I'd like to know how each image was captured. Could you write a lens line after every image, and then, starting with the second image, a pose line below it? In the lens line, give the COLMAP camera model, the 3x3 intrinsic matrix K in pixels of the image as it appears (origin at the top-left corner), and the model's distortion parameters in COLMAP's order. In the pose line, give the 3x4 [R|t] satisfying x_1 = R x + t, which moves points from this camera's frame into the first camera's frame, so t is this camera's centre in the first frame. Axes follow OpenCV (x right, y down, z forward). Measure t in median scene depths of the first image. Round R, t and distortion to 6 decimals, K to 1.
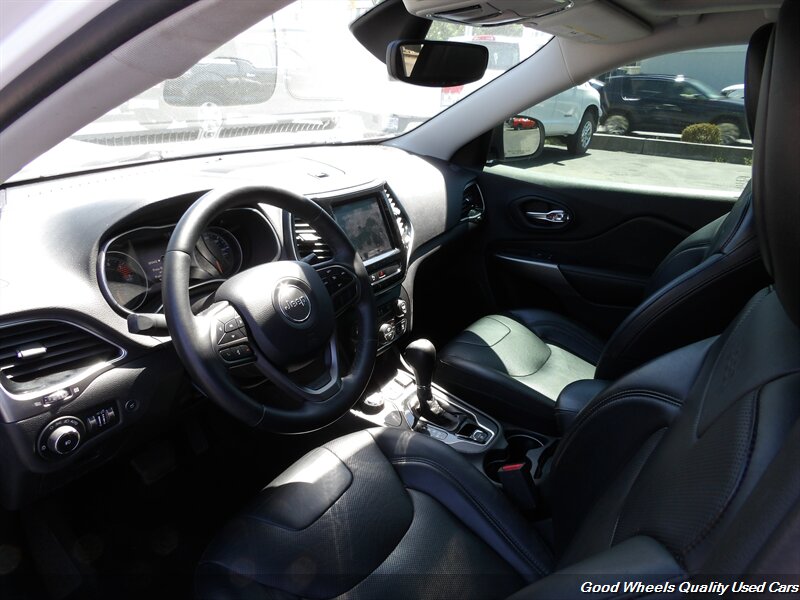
lens RADIAL K [[571.0, 0, 392.4], [0, 571.0, 299.5], [0, 0, 1]] dist [-0.018456, 0.021647]
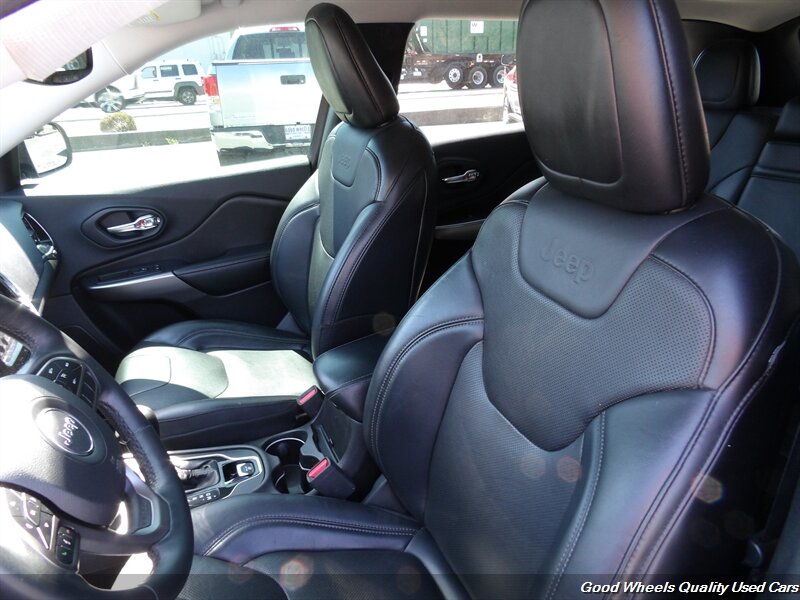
lens RADIAL K [[571.0, 0, 396.3], [0, 571.0, 299.7], [0, 0, 1]] dist [-0.018456, 0.021647]
pose [[0.569743, -0.370672, 0.733482, -0.226684], [0.359709, 0.914949, 0.182969, -0.068521], [-0.738920, 0.159594, 0.654620, 0.169408]]
